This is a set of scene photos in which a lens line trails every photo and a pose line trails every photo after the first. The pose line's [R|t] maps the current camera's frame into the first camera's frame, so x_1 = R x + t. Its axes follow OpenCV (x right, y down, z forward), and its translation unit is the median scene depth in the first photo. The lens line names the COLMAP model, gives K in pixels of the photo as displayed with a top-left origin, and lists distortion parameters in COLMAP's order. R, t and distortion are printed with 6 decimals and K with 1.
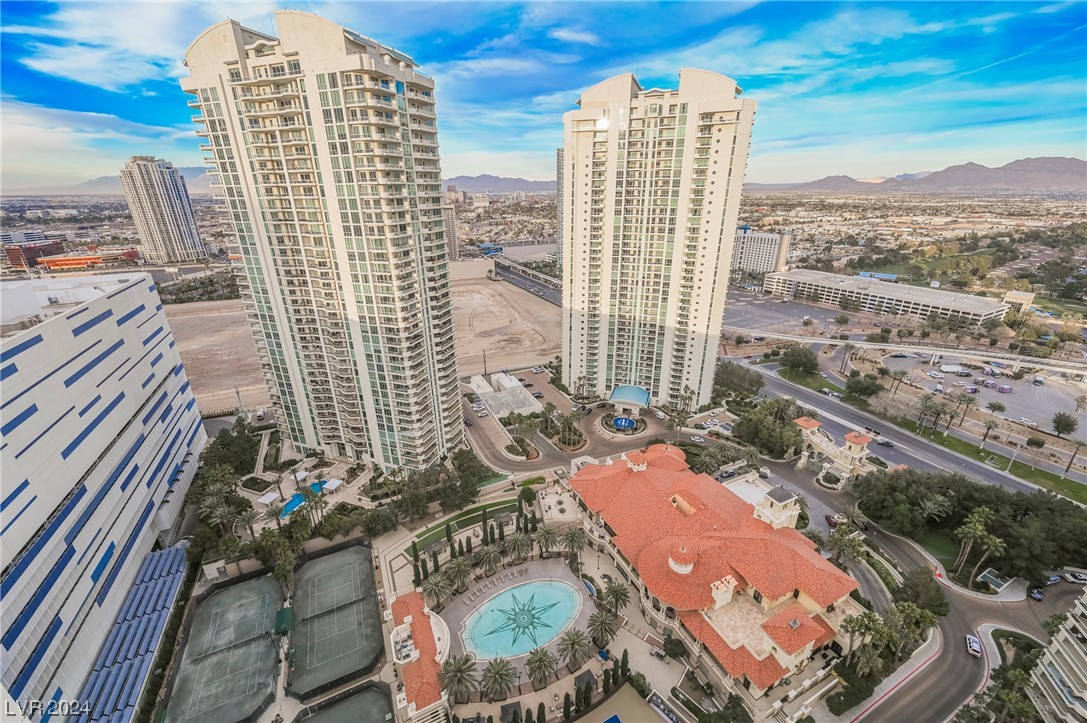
lens RADIAL K [[425.5, 0, 541.4], [0, 425.5, 359.3], [0, 0, 1]] dist [-0.002799, 0.000389]
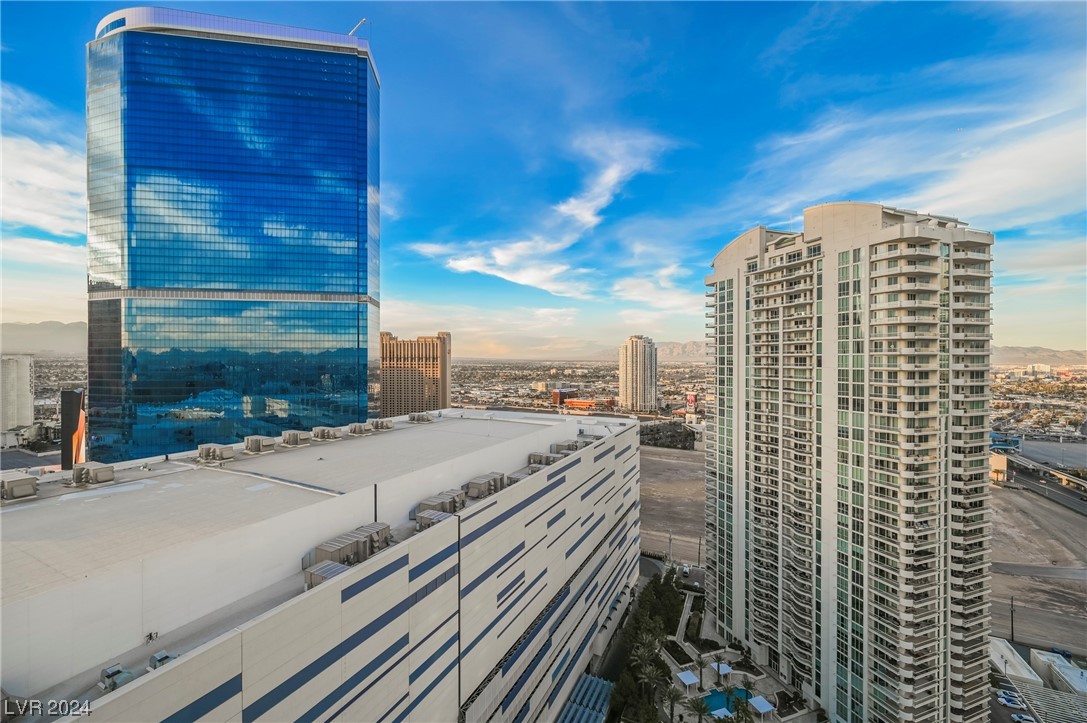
lens RADIAL K [[425.5, 0, 544.3], [0, 425.5, 363.7], [0, 0, 1]] dist [-0.002799, 0.000389]
pose [[0.627830, 0.017014, -0.778164, -0.144092], [-0.297190, 0.929256, -0.219459, -0.003075], [0.719380, 0.369046, 0.588471, 0.008789]]
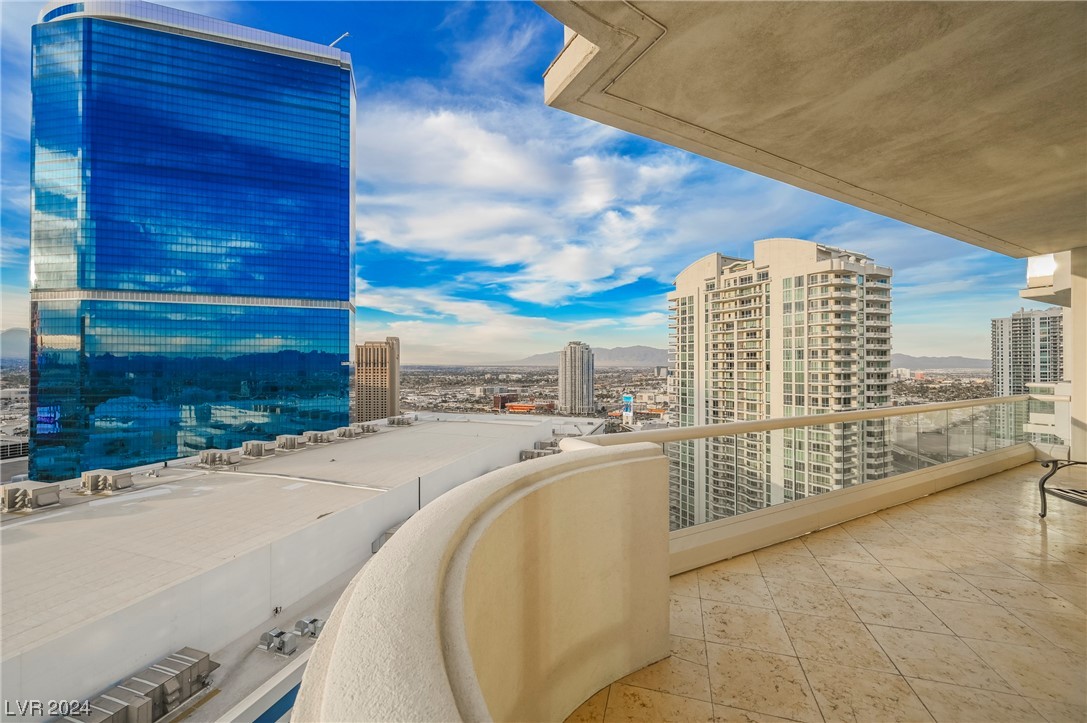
lens RADIAL K [[425.5, 0, 533.5], [0, 425.5, 364.9], [0, 0, 1]] dist [-0.002799, 0.000389]
pose [[0.737777, 0.009547, -0.674977, -0.178631], [-0.258753, 0.927526, -0.269708, 0.069130], [0.623484, 0.373636, 0.686778, -0.170722]]
